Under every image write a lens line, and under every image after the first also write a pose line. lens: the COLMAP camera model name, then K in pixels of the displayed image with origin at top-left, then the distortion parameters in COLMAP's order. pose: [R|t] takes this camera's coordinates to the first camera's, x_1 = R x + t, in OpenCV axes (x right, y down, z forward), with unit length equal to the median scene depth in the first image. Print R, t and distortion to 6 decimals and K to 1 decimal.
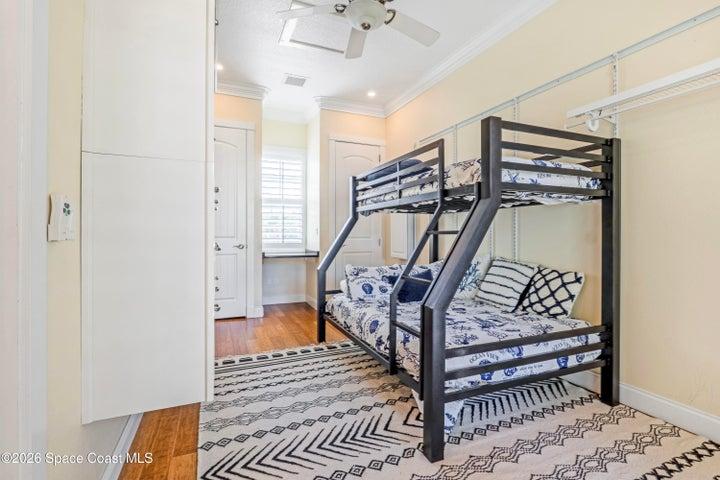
lens RADIAL K [[332.9, 0, 361.3], [0, 332.9, 241.4], [0, 0, 1]] dist [-0.002564, -0.000031]
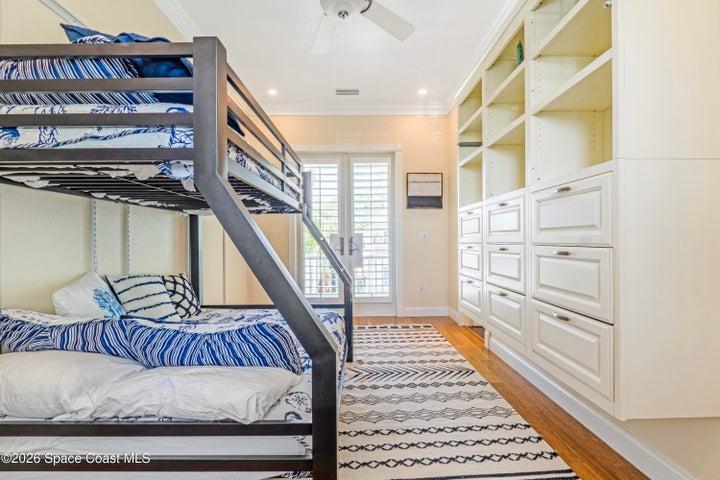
lens RADIAL K [[332.9, 0, 361.4], [0, 332.9, 240.0], [0, 0, 1]] dist [-0.002564, -0.000031]
pose [[-0.921579, 0.018437, 0.387753, -0.509235], [0.019813, 0.999804, -0.000448, -0.021462], [-0.387686, 0.007270, -0.921763, 2.366165]]
